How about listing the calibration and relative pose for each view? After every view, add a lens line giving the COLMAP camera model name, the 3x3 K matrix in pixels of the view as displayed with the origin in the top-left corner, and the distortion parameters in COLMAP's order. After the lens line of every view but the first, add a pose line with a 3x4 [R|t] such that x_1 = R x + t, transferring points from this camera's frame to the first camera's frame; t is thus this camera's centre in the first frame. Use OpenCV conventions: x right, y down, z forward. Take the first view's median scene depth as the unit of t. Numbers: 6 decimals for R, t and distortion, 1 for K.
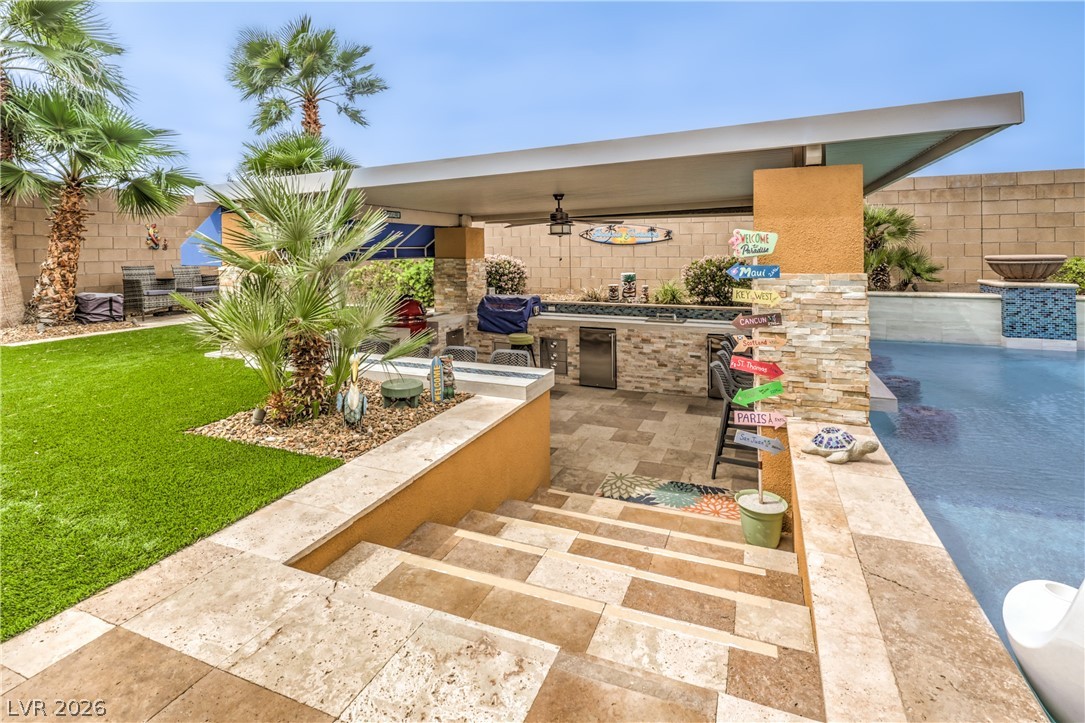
lens RADIAL K [[517.2, 0, 543.2], [0, 517.2, 258.9], [0, 0, 1]] dist [-0.001458, -0.000184]
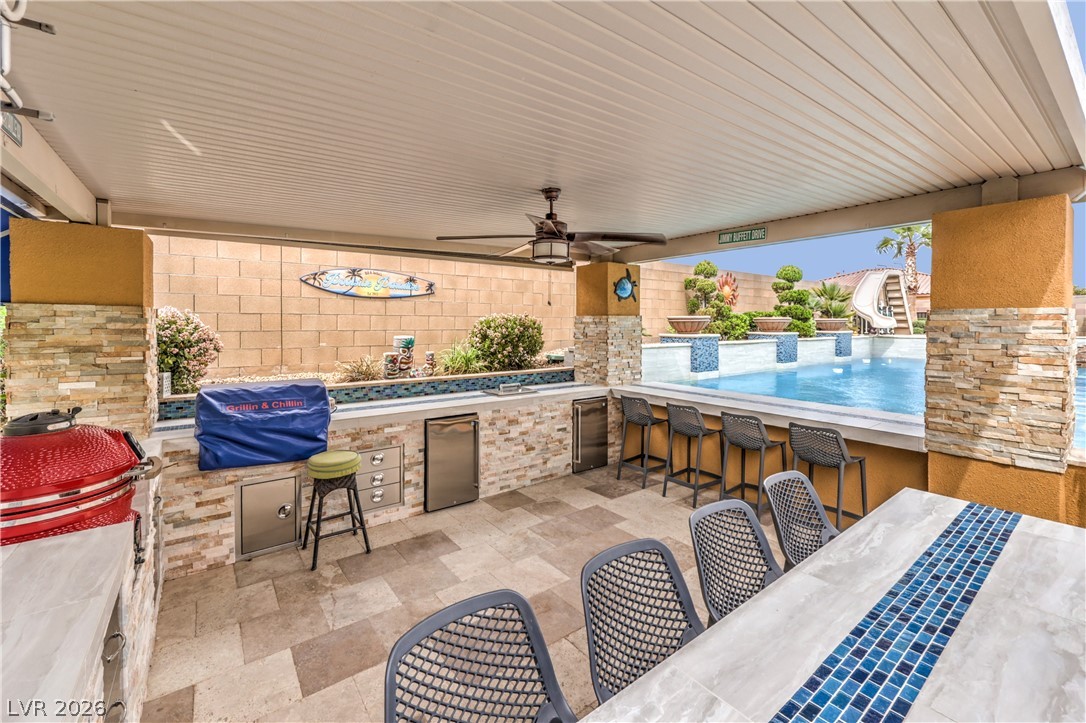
lens RADIAL K [[450.8, 0, 533.2], [0, 450.8, 333.4], [0, 0, 1]] dist [-0.001388, 0.000316]
pose [[0.516517, -0.010870, 0.856208, -0.344447], [0.011555, 0.999917, 0.005724, 0.026810], [-0.856199, 0.006937, 0.516600, 0.635845]]
